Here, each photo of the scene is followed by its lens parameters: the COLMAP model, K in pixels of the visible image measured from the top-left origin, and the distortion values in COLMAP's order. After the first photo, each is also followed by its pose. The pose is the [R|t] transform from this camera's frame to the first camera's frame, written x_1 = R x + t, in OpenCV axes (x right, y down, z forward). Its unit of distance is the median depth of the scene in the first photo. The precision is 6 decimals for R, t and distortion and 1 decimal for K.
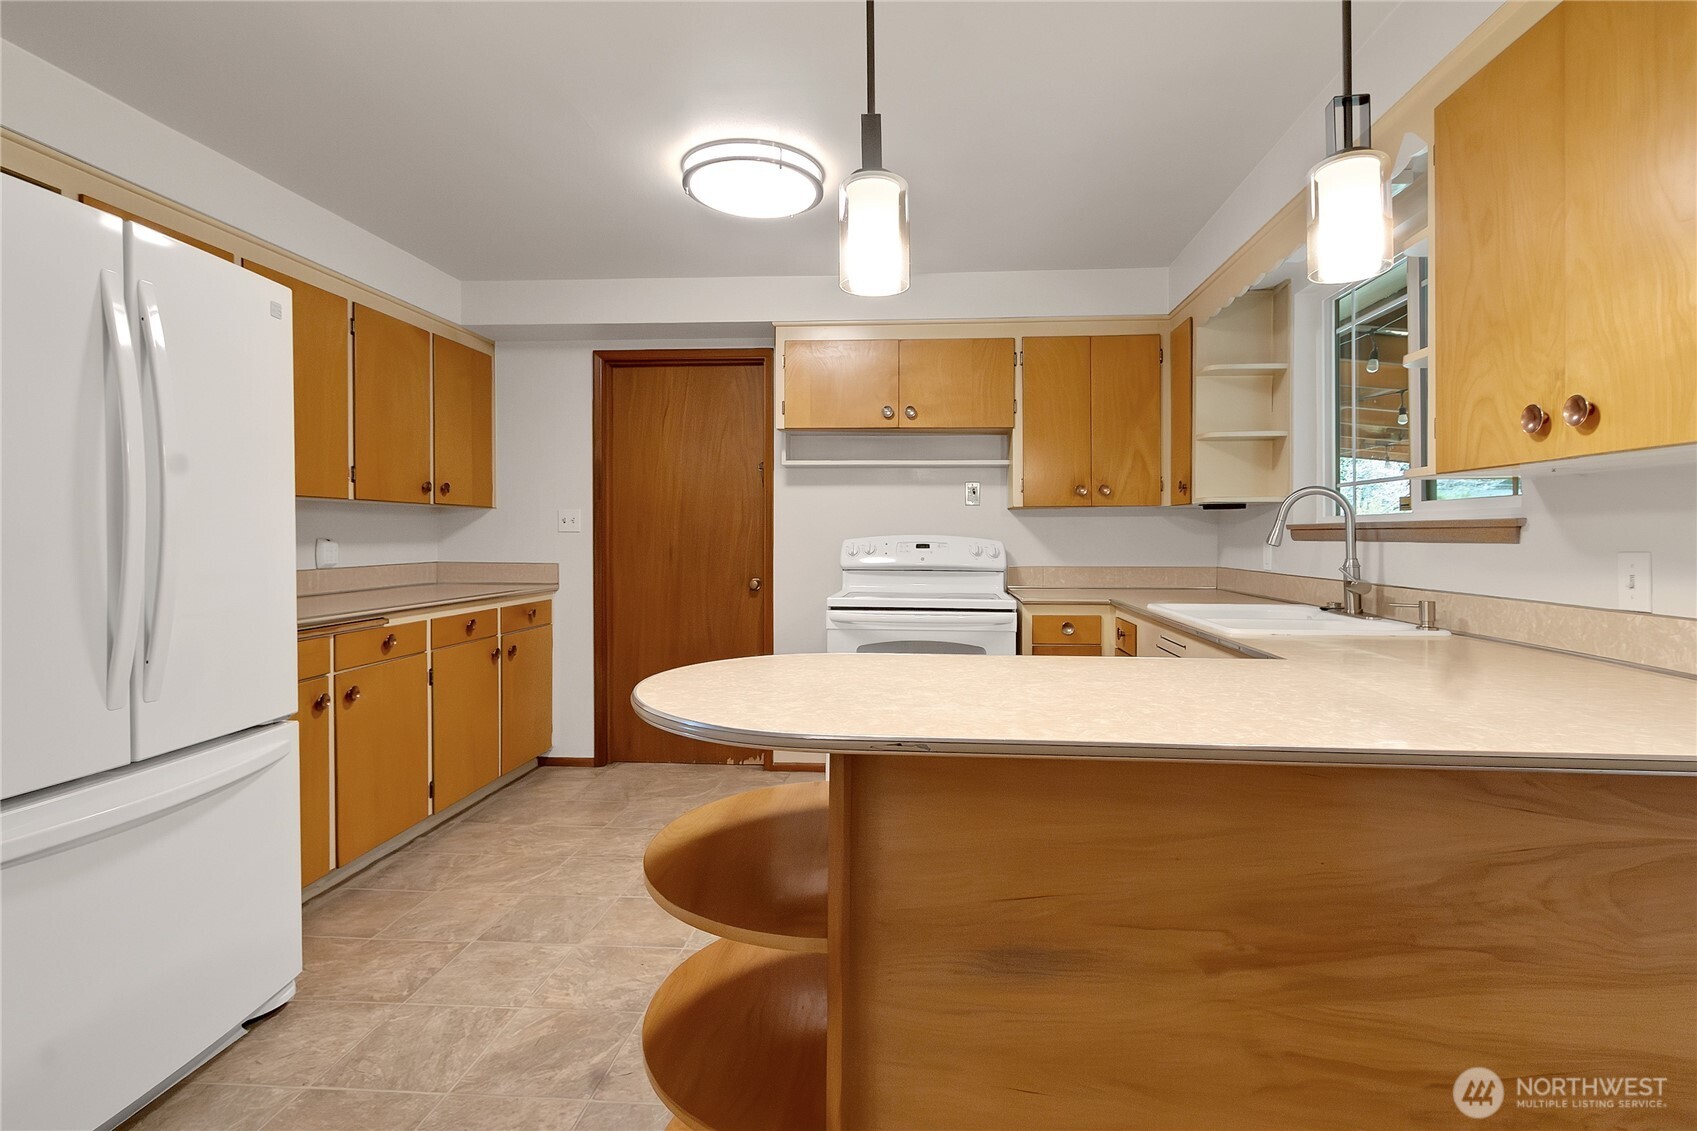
lens RADIAL K [[812.0, 0, 876.2], [0, 812.0, 535.6], [0, 0, 1]] dist [-0.003021, 0.000446]
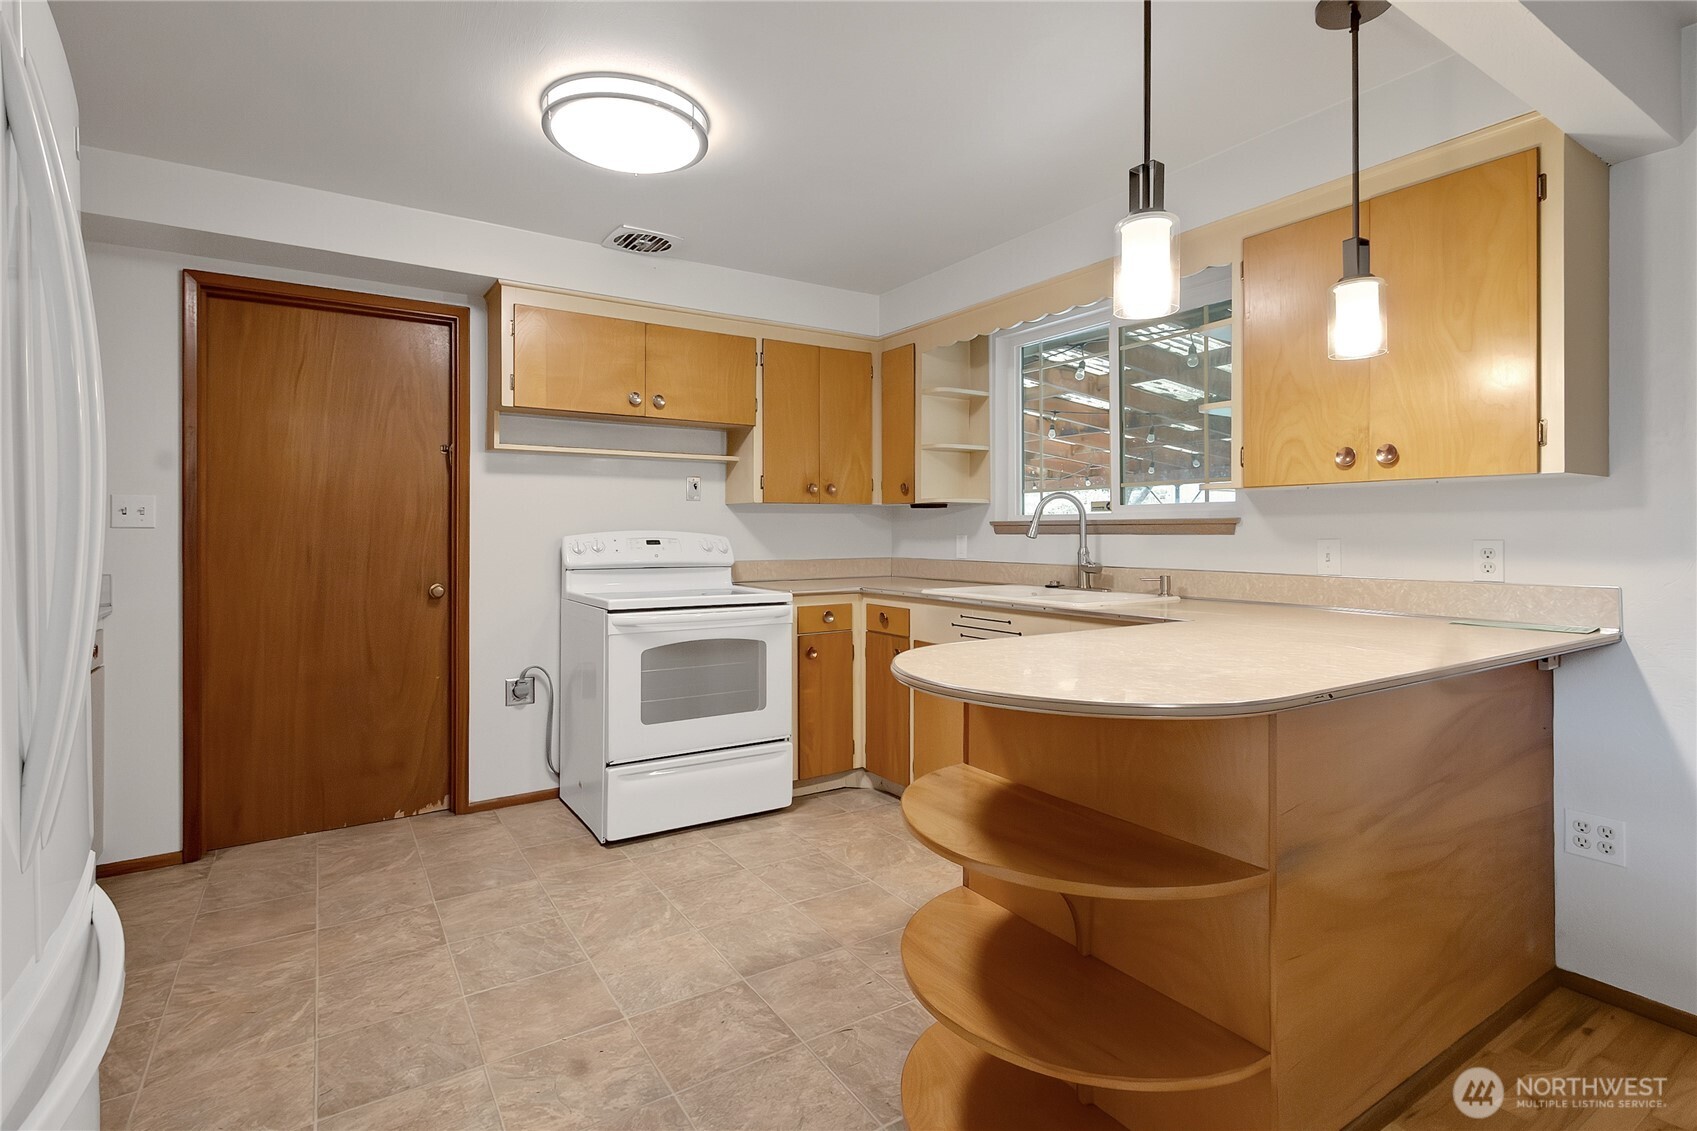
lens RADIAL K [[812.0, 0, 830.7], [0, 812.0, 526.7], [0, 0, 1]] dist [-0.003021, 0.000446]
pose [[0.804465, 0.001335, 0.593998, -0.397829], [0.002805, 0.999978, -0.006046, 0.001244], [-0.593993, 0.006530, 0.804444, 0.132922]]
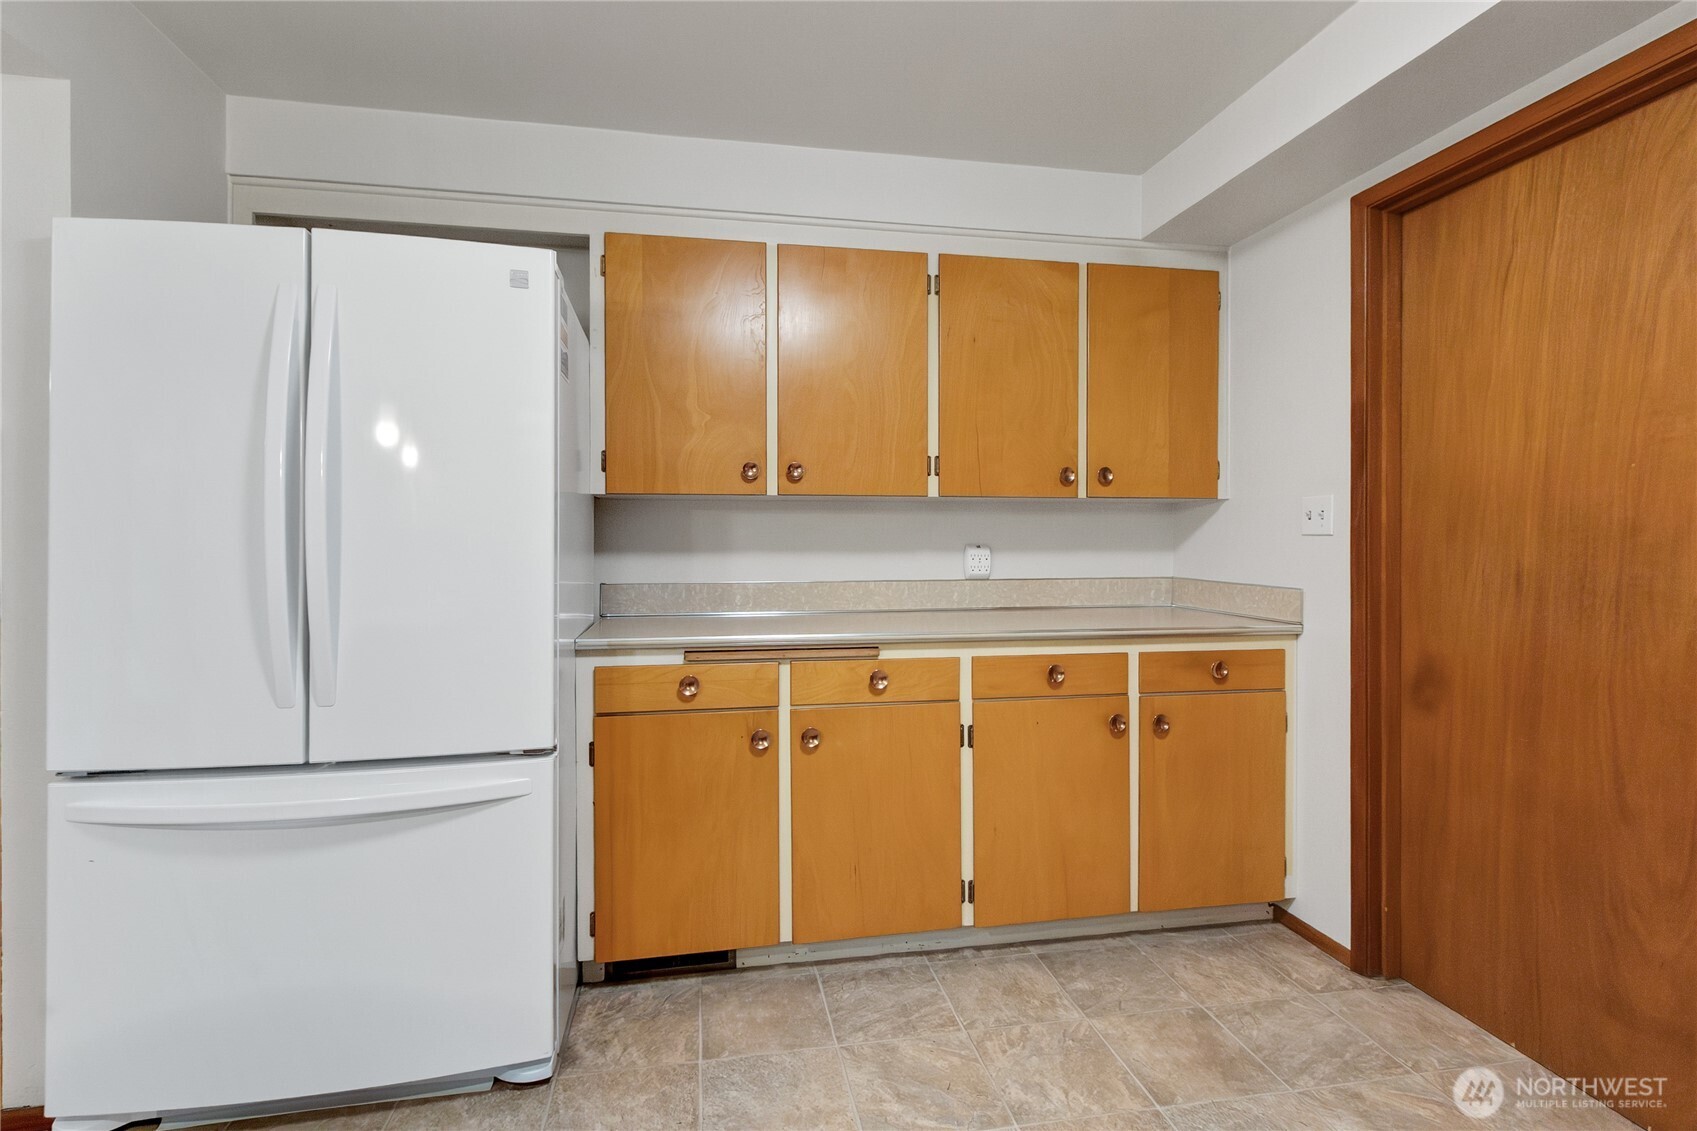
lens RADIAL K [[812.0, 0, 853.6], [0, 812.0, 548.5], [0, 0, 1]] dist [-0.003021, 0.000446]
pose [[0.254830, 0.005470, -0.966970, 0.127275], [-0.000938, 0.999985, 0.005410, 0.003247], [0.966985, -0.000472, 0.254831, 0.757701]]
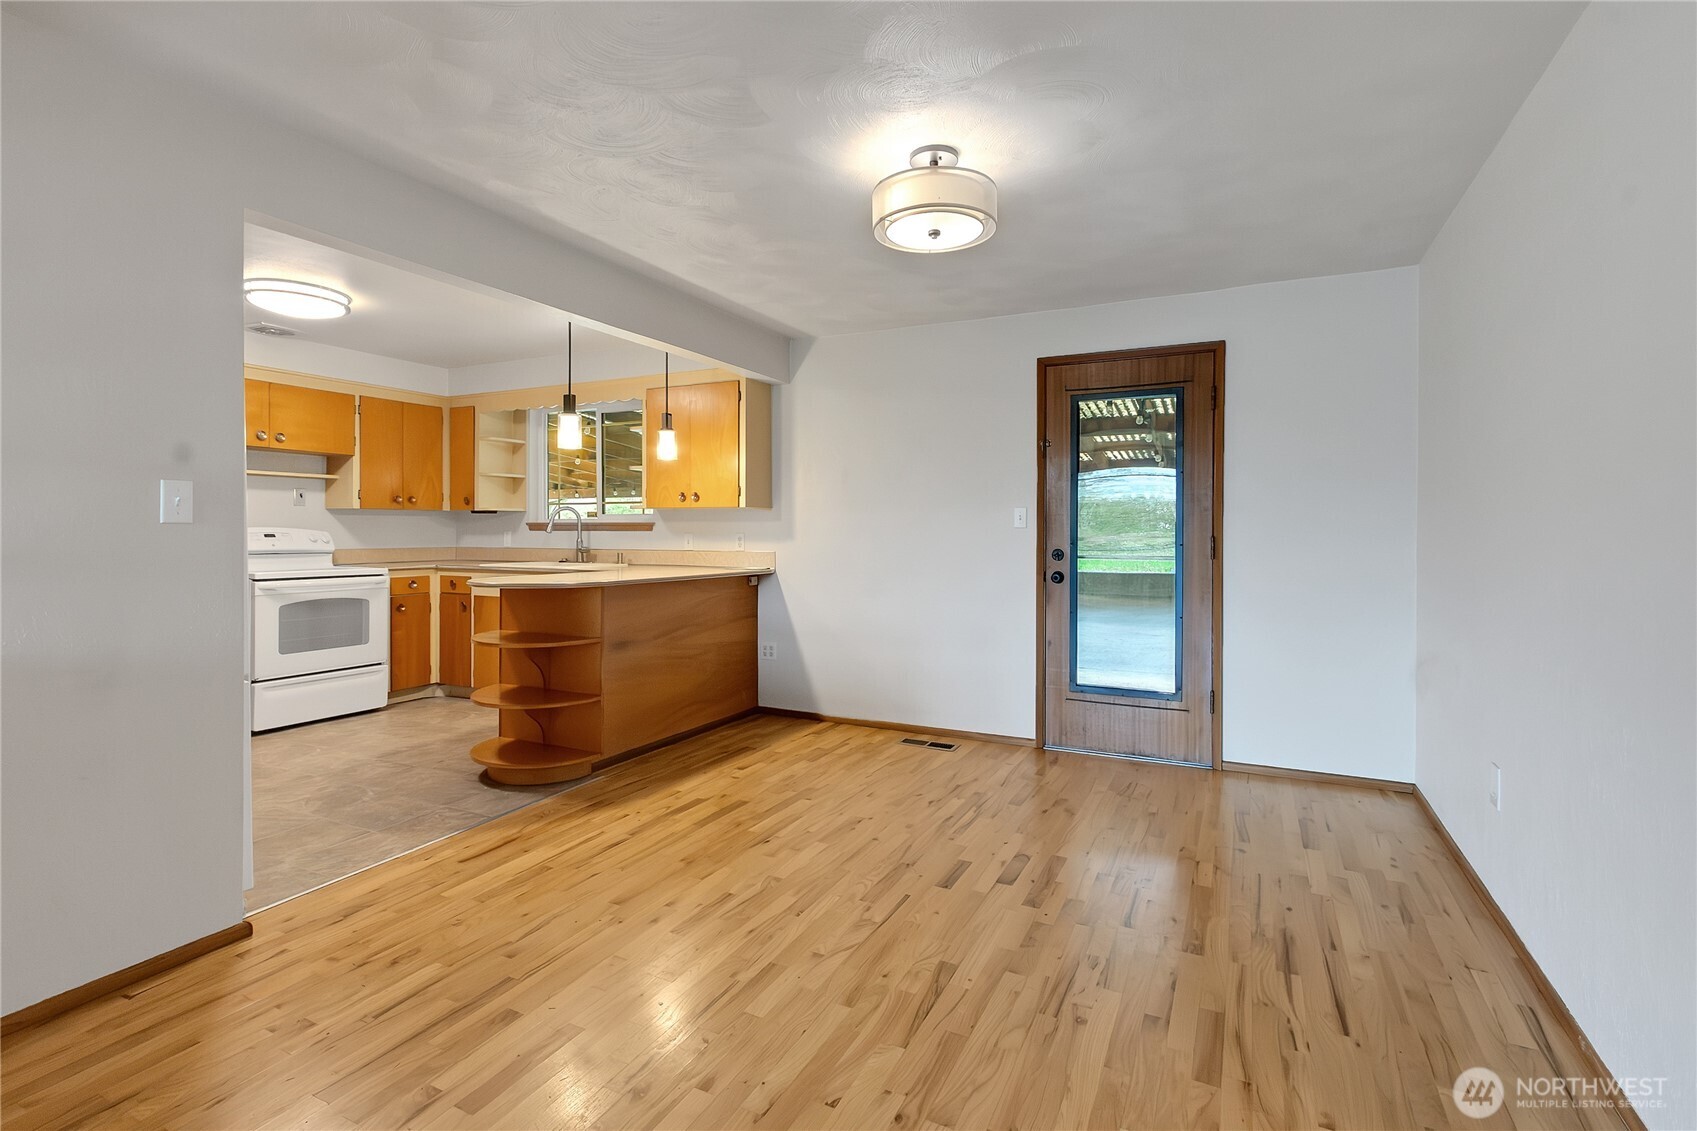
lens RADIAL K [[812.0, 0, 857.8], [0, 812.0, 533.8], [0, 0, 1]] dist [-0.003021, 0.000446]
pose [[0.378514, -0.004940, 0.925582, -0.947955], [-0.000911, 0.999983, 0.005709, 0.001199], [-0.925595, -0.003005, 0.378503, -0.464636]]
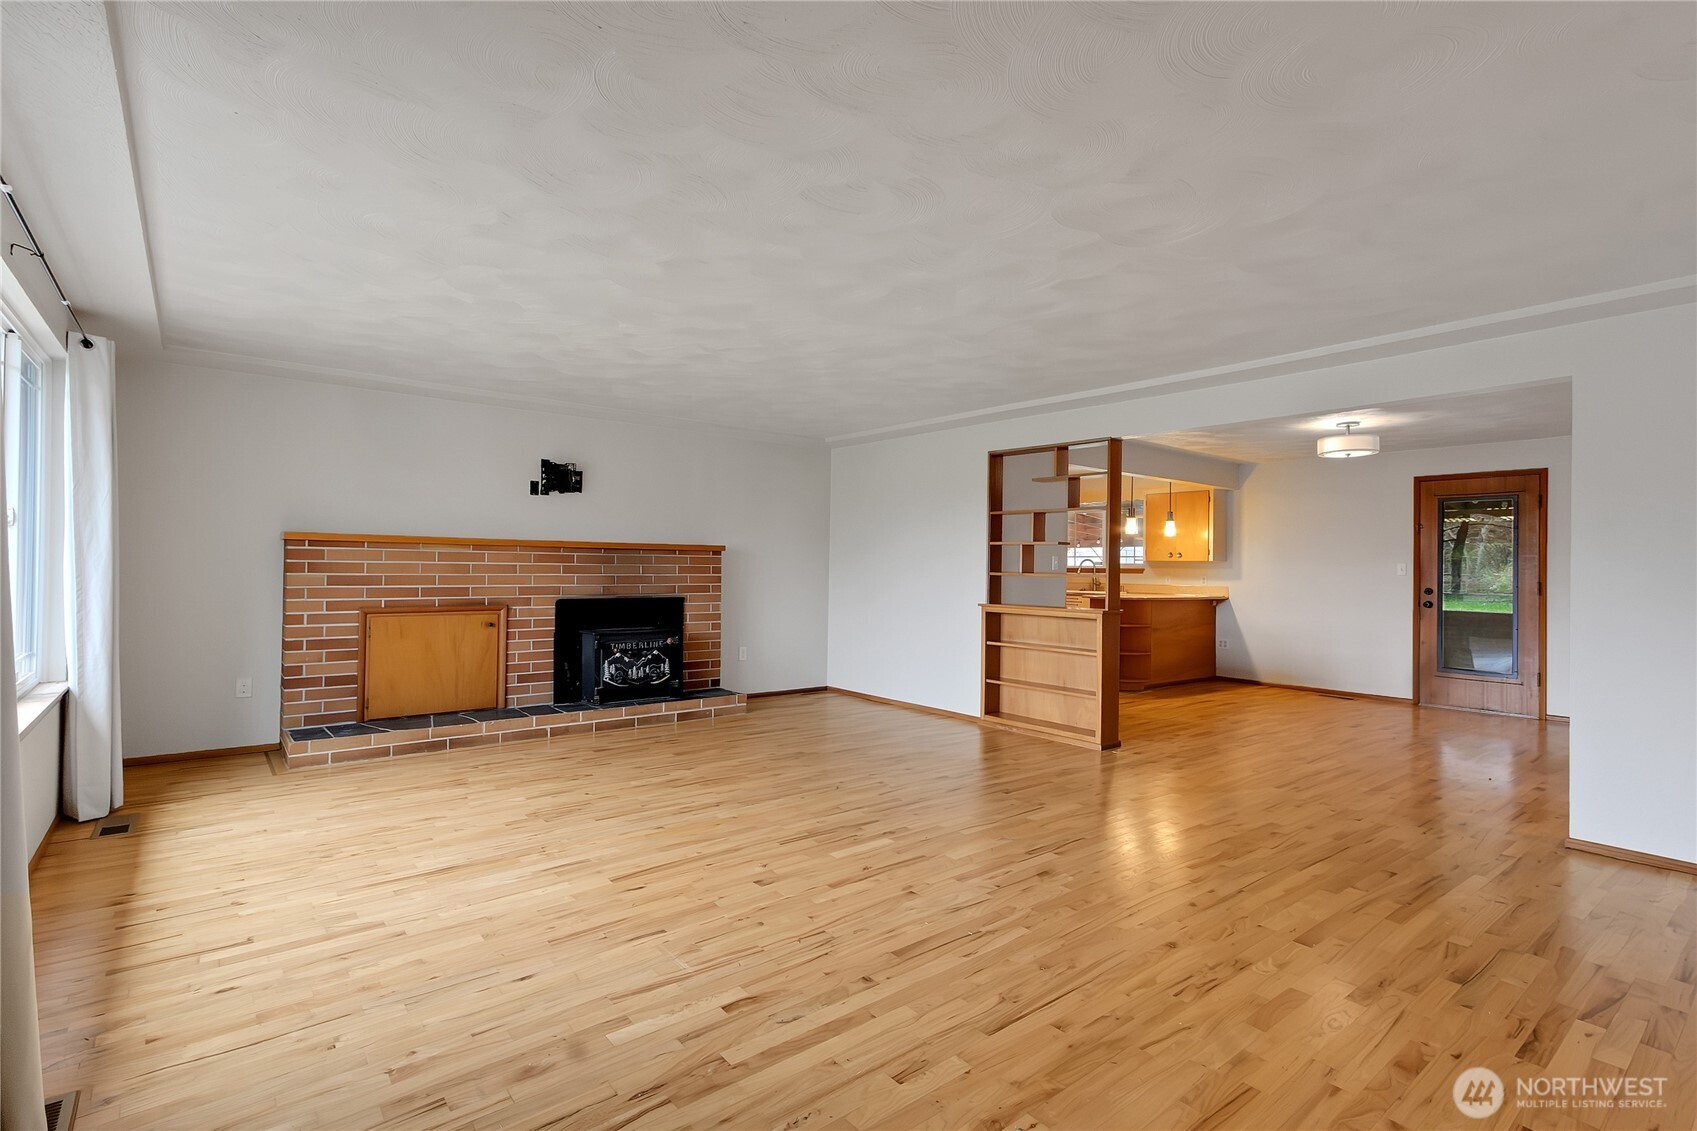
lens RADIAL K [[812.0, 0, 780.0], [0, 812.0, 554.5], [0, 0, 1]] dist [-0.003021, 0.000446]
pose [[0.761500, 0.019839, 0.647861, -2.447736], [-0.013887, 0.999801, -0.014292, -0.002756], [-0.648016, 0.001886, 0.761624, -0.816676]]
